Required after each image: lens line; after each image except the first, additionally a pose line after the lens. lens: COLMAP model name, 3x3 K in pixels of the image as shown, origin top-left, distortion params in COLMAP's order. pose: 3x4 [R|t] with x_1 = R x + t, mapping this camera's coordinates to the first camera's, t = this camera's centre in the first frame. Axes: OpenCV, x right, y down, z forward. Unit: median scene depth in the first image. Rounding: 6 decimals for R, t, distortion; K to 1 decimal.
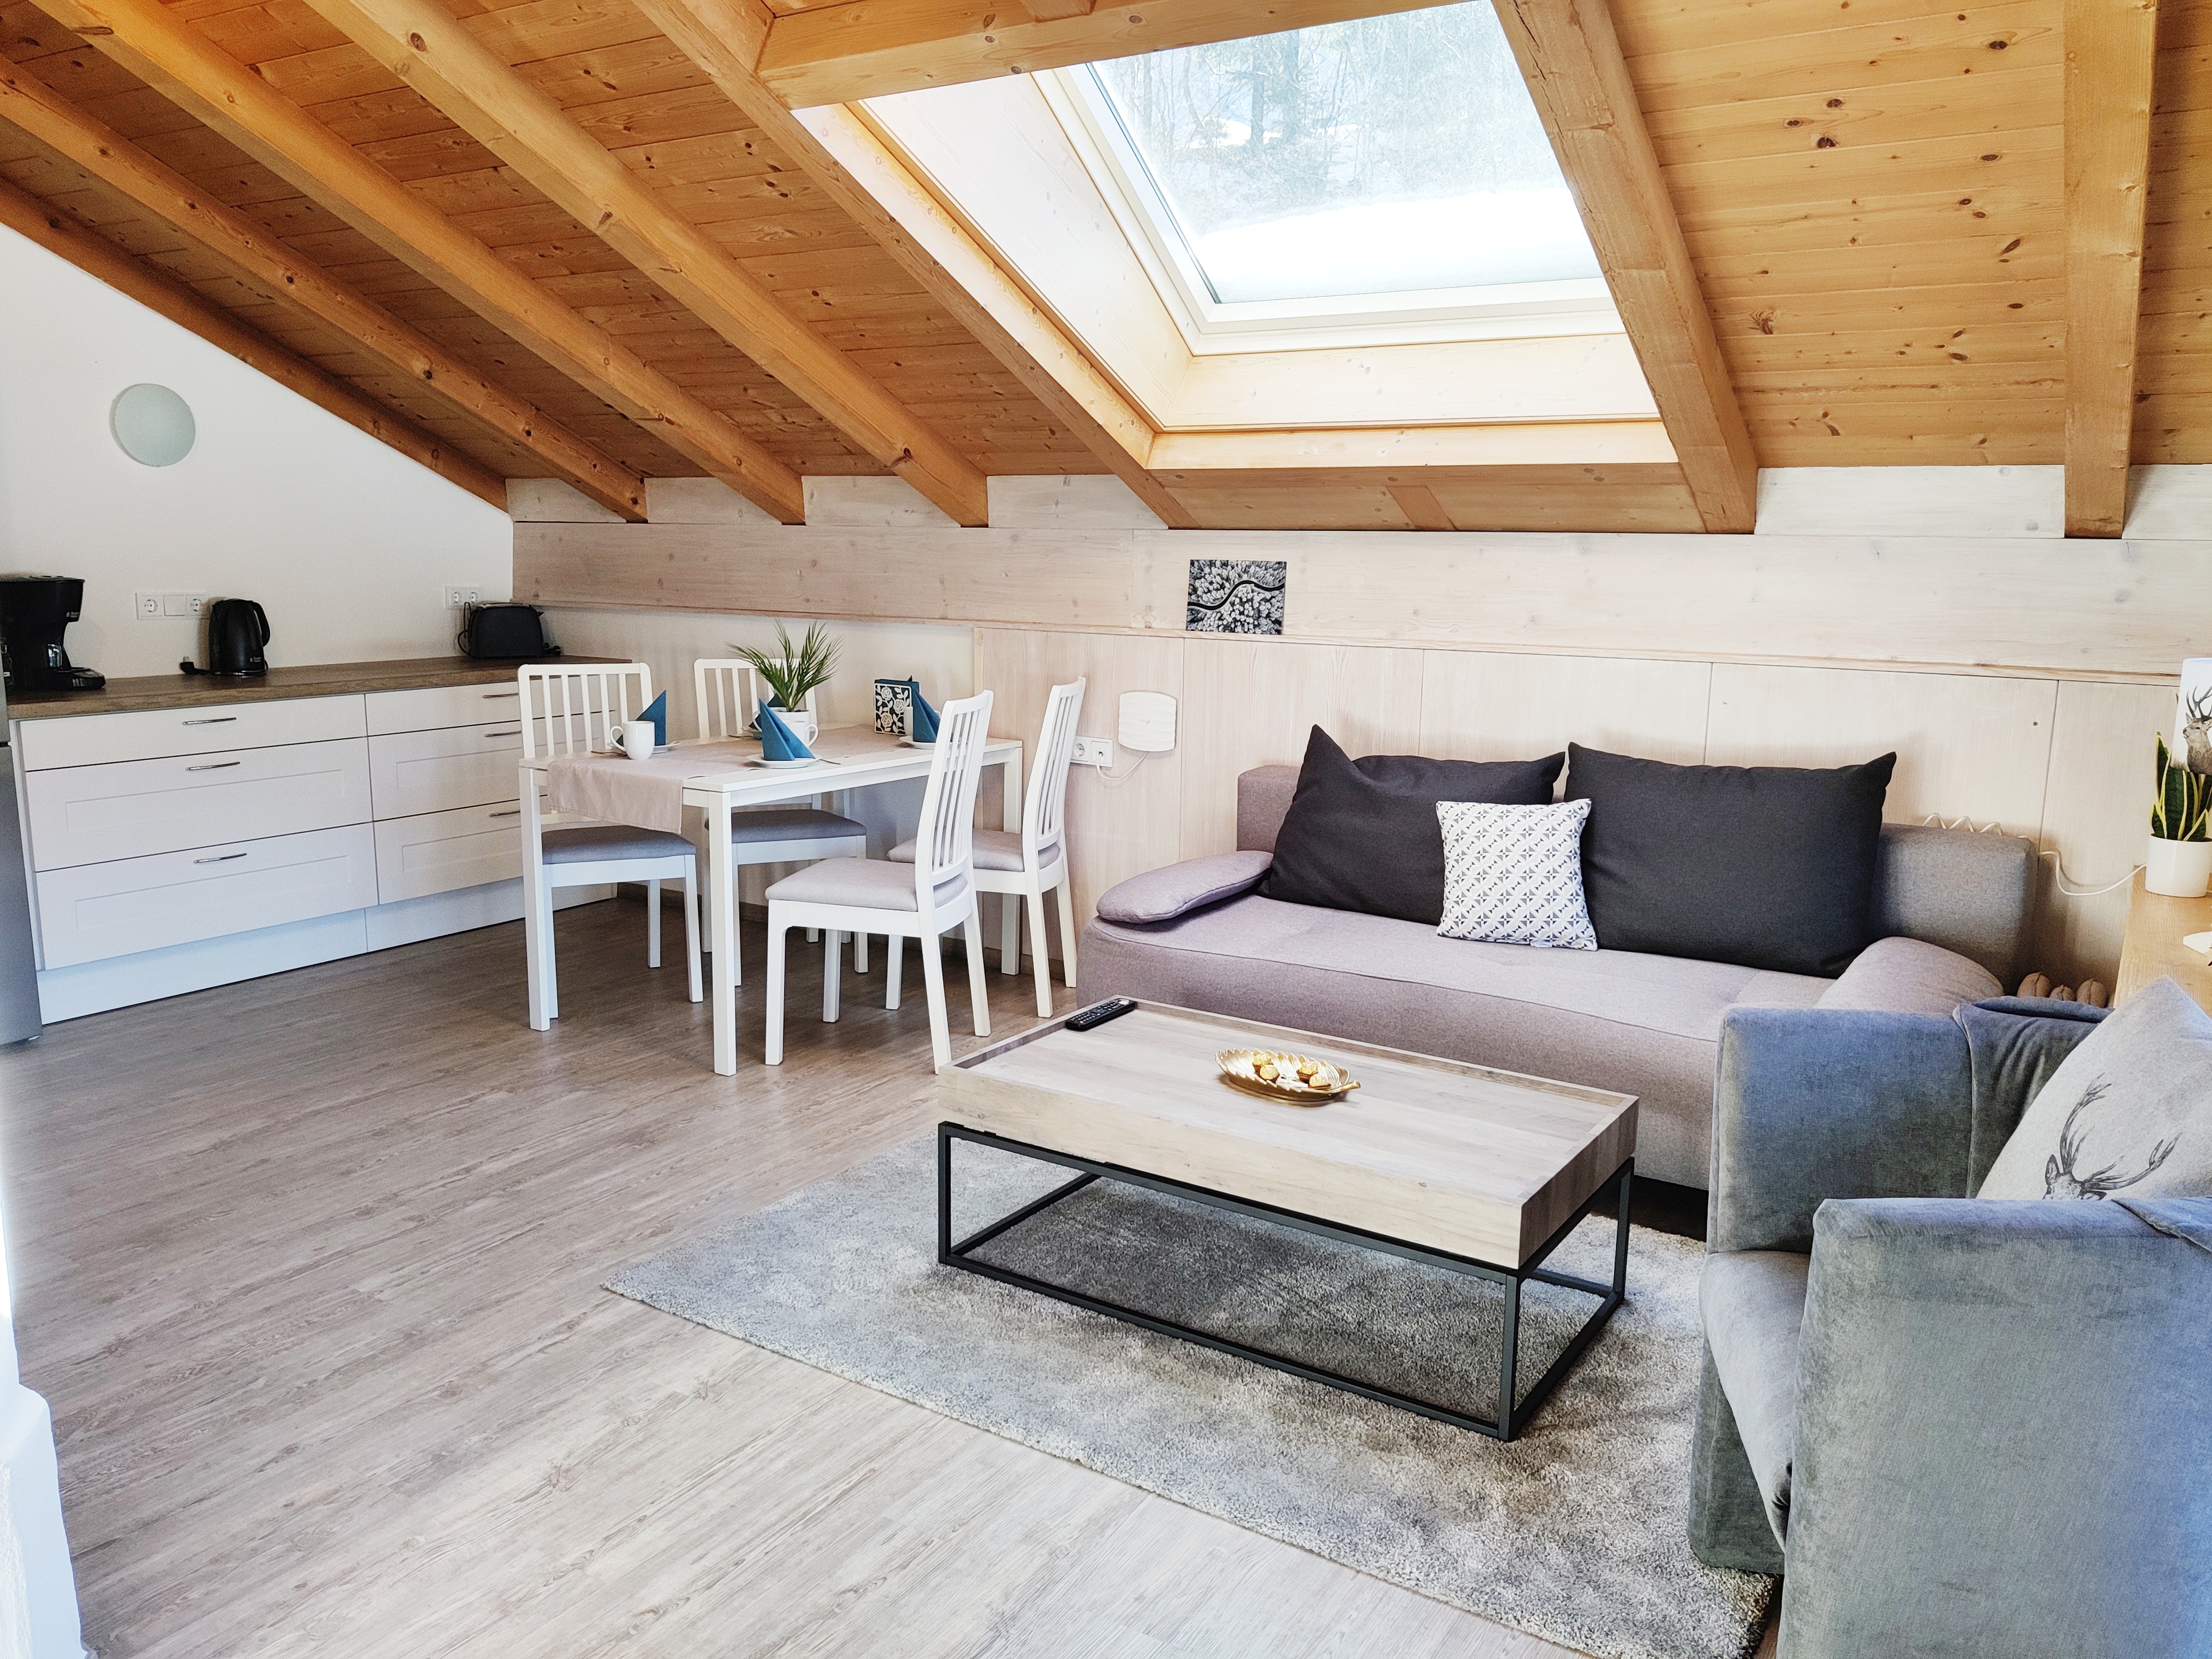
lens RADIAL K [[1629.1, 0, 1116.4], [0, 1629.1, 823.6], [0, 0, 1]] dist [-0.000363, -0.002632]
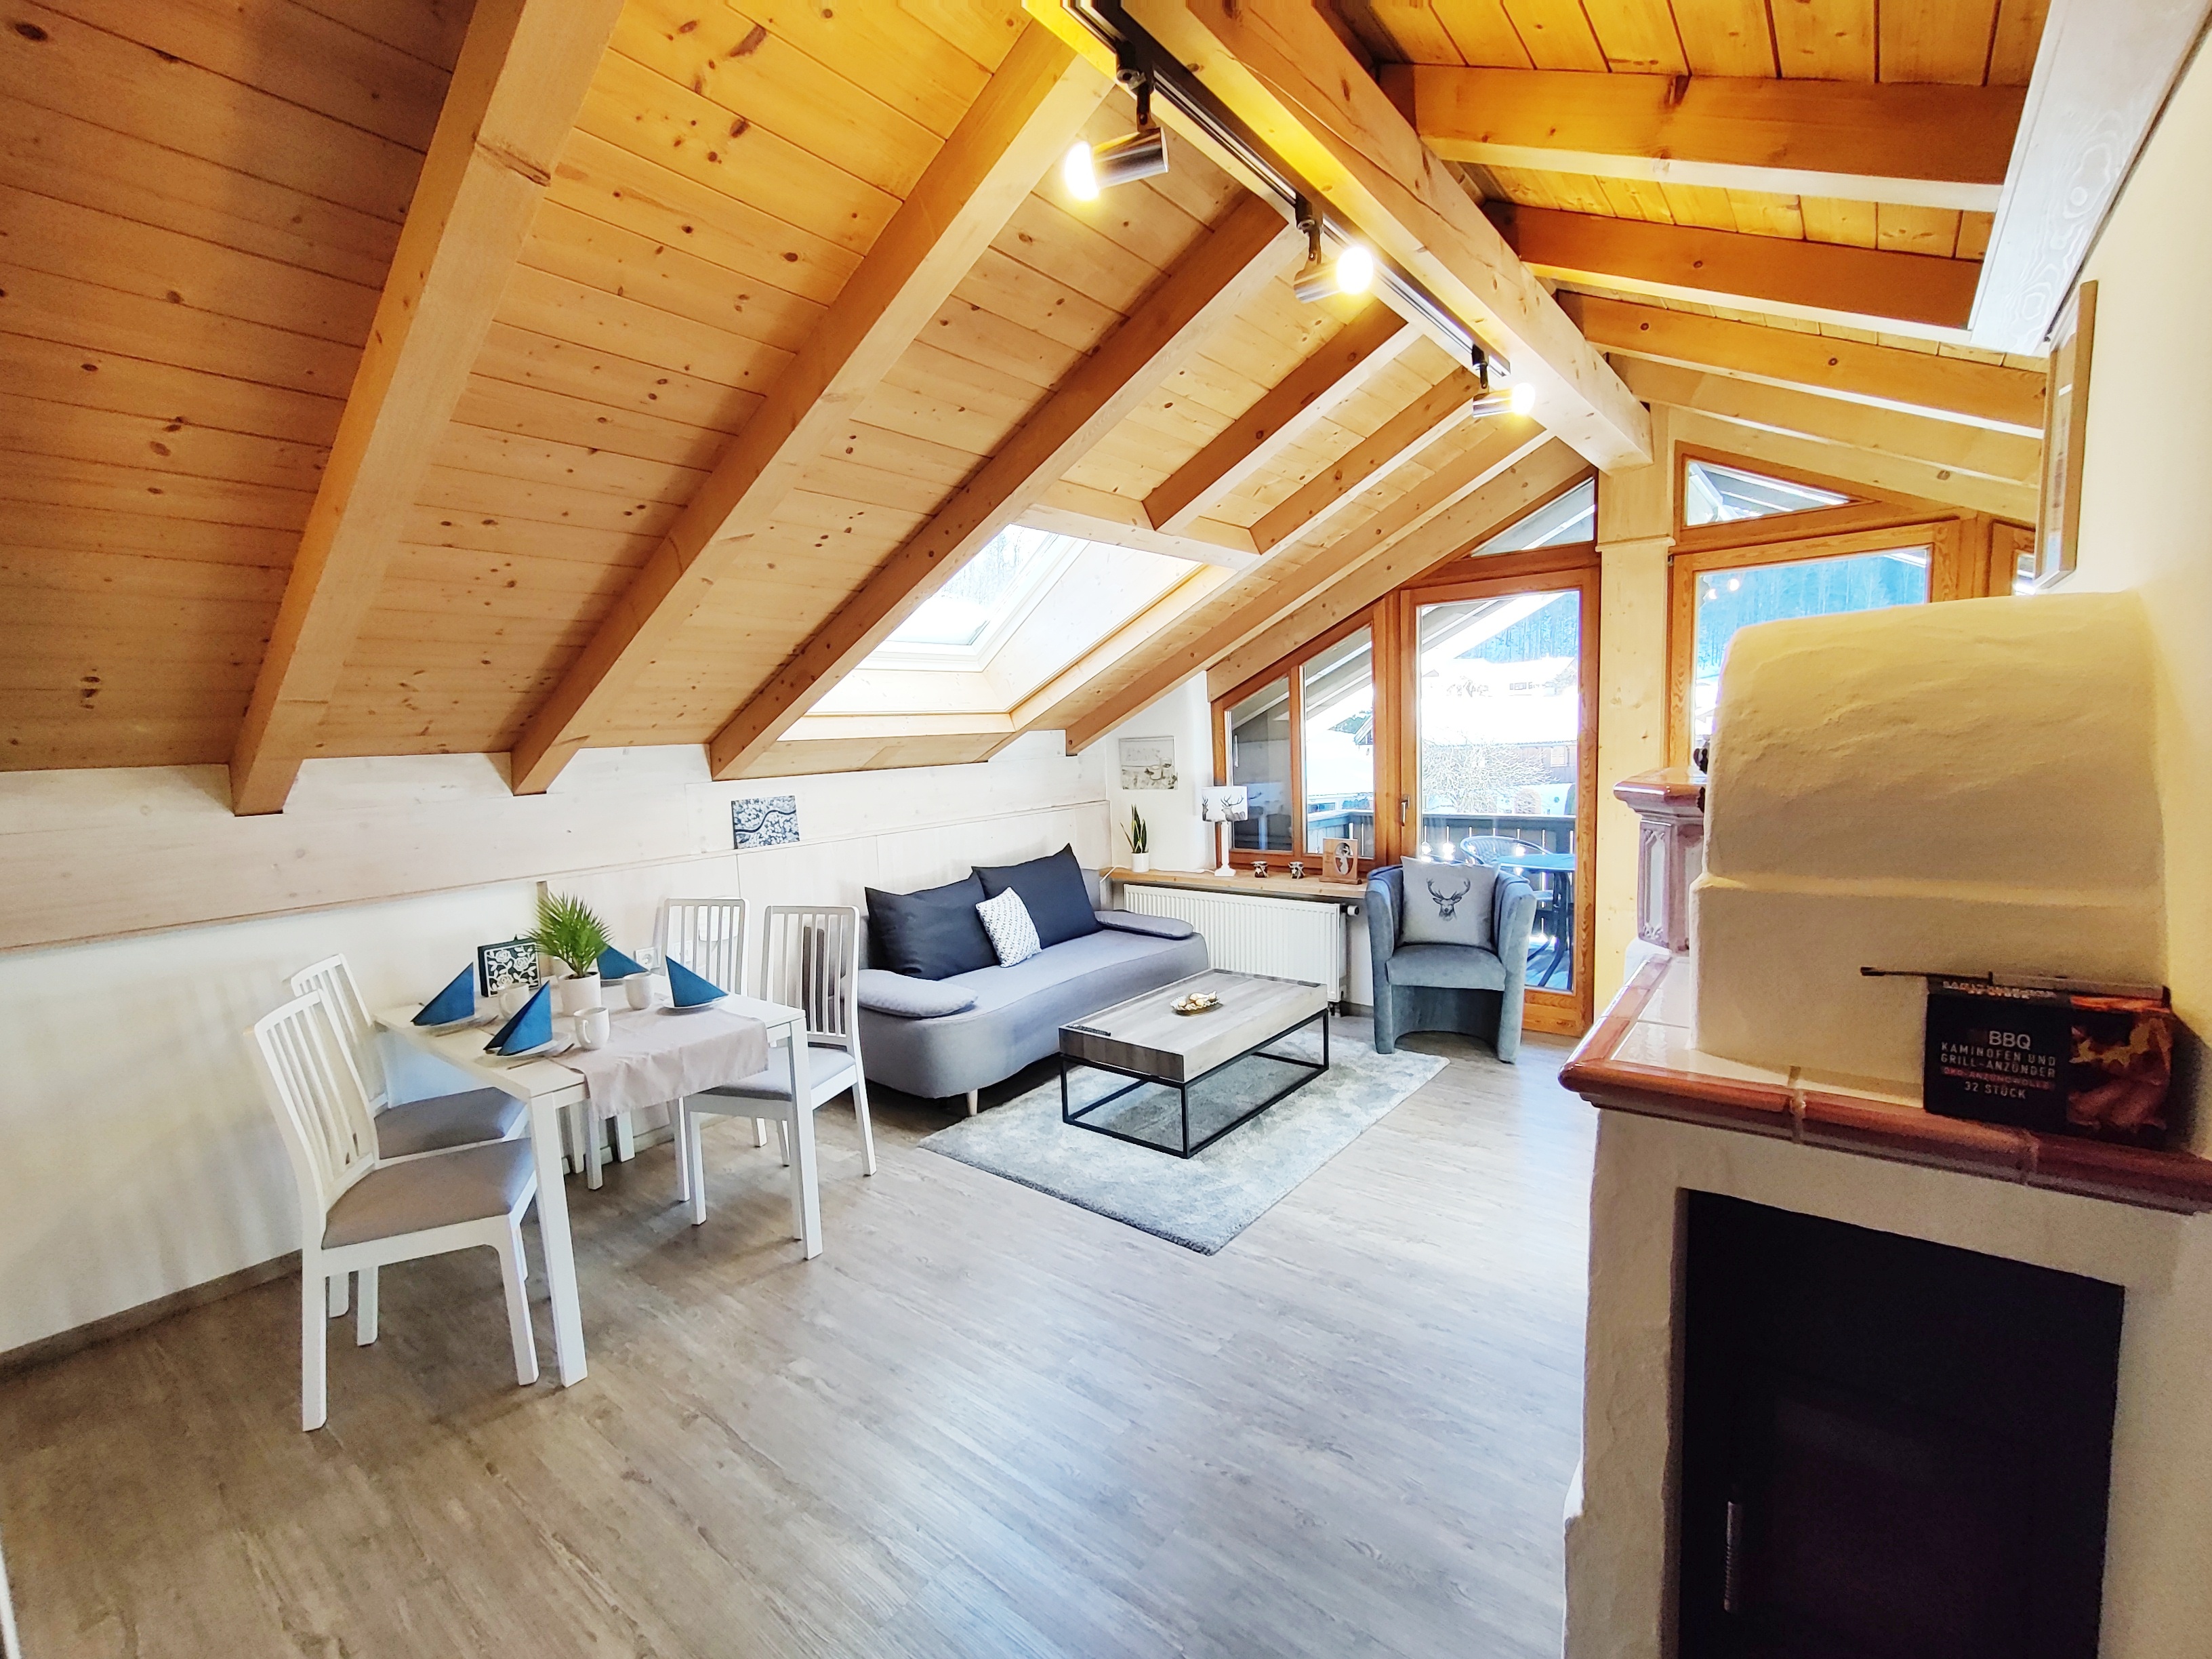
lens RADIAL K [[979.2, 0, 1111.7], [0, 979.2, 841.6], [0, 0, 1]] dist [0.006866, 0.000609]
pose [[0.116685, -0.133562, 0.984147, -0.792491], [0.213237, 0.971176, 0.106519, -0.151181], [-0.970007, 0.197428, 0.141802, 0.570440]]
